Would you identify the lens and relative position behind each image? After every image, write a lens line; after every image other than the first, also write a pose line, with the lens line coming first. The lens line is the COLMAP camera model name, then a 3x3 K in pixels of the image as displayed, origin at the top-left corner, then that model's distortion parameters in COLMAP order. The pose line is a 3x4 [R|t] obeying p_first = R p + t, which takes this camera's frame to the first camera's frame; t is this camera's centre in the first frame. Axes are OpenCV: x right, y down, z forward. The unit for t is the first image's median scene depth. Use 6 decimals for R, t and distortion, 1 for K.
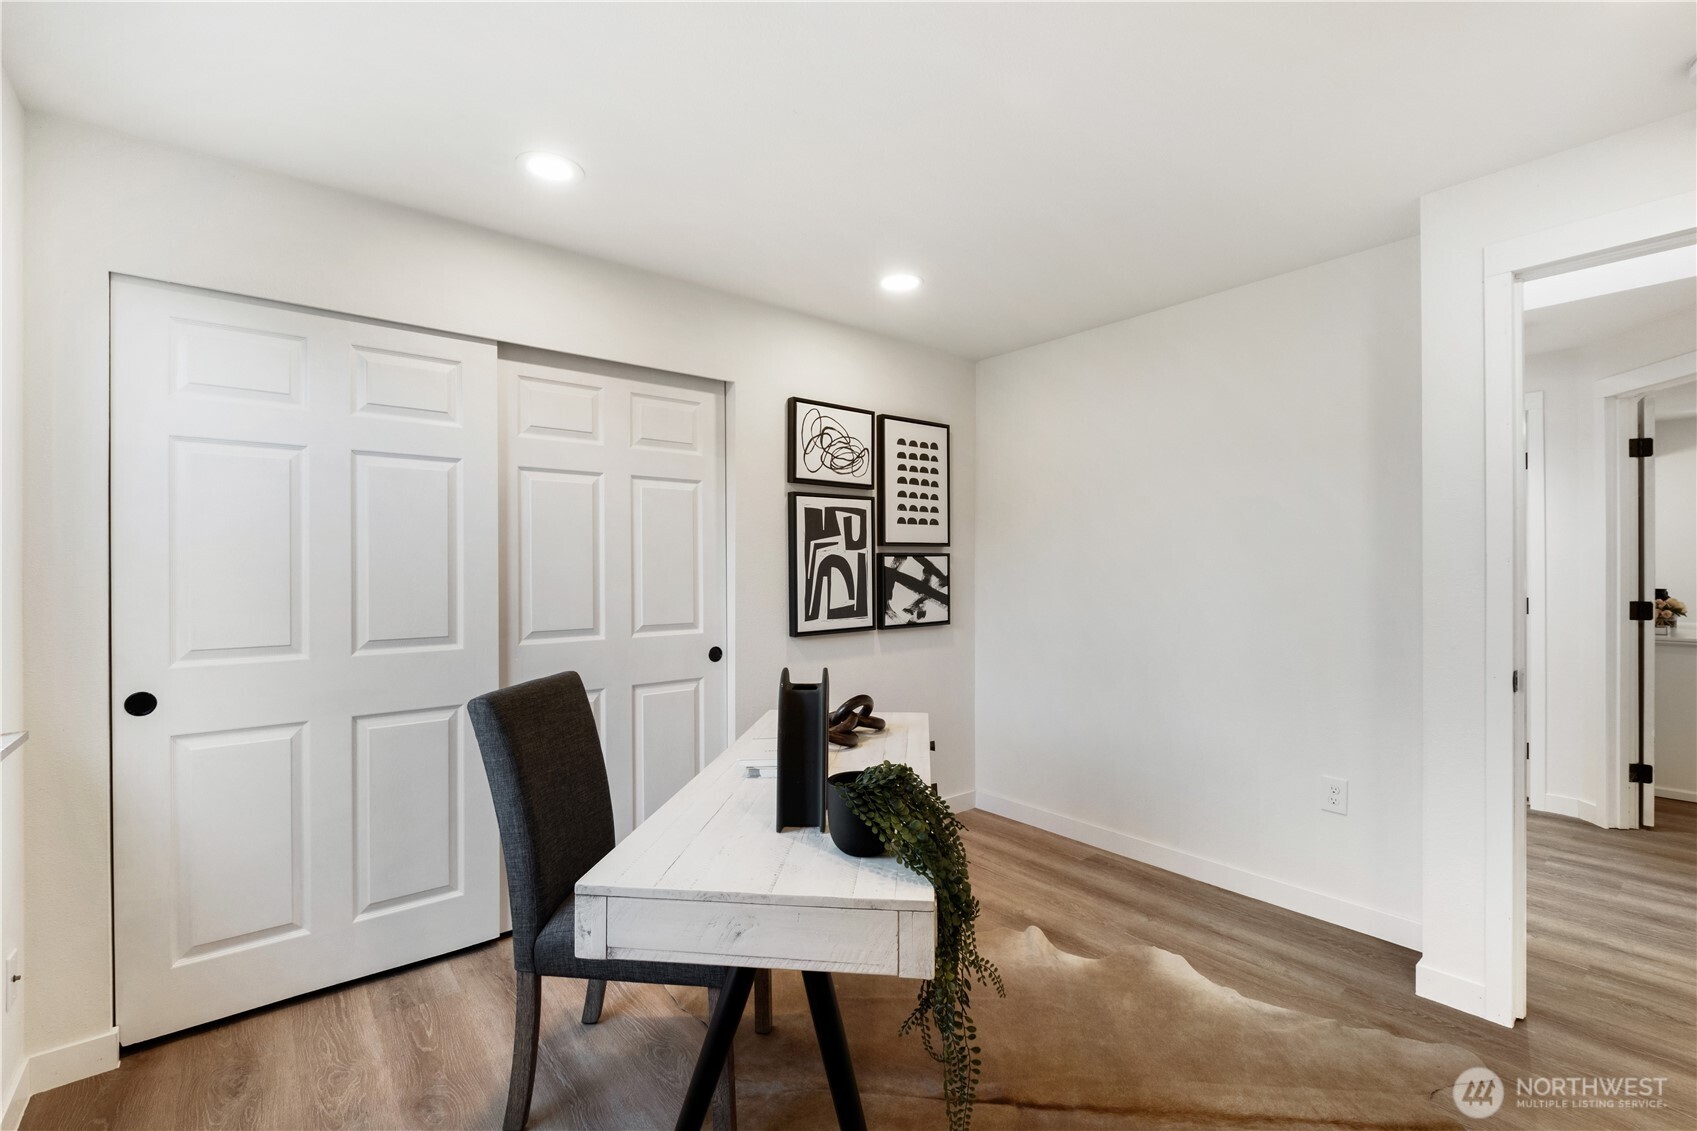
lens RADIAL K [[741.0, 0, 844.7], [0, 741.0, 563.6], [0, 0, 1]] dist [0.001822, -0.003396]
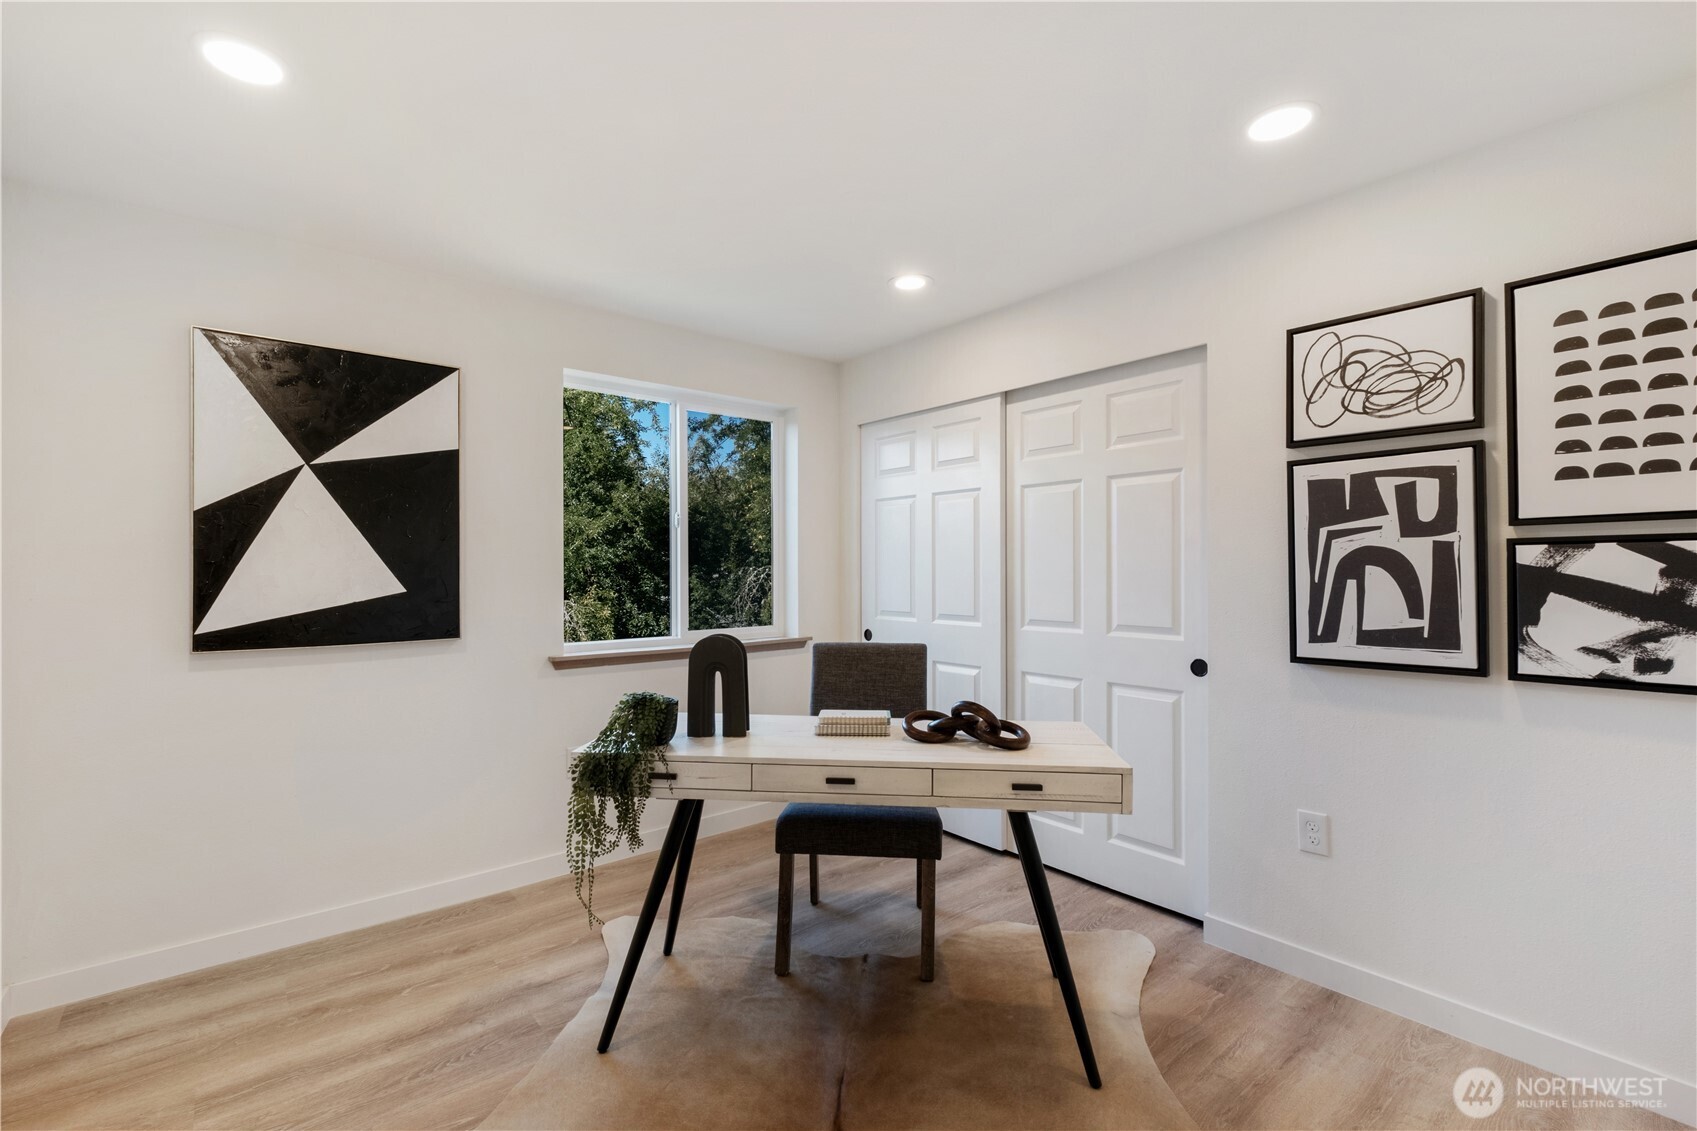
lens RADIAL K [[741.0, 0, 844.4], [0, 741.0, 570.4], [0, 0, 1]] dist [0.001822, -0.003396]
pose [[0.015331, 0.005409, -0.999868, 0.612589], [0.010429, 0.999930, 0.005570, 0.000792], [0.999828, -0.010513, 0.015273, 0.524919]]
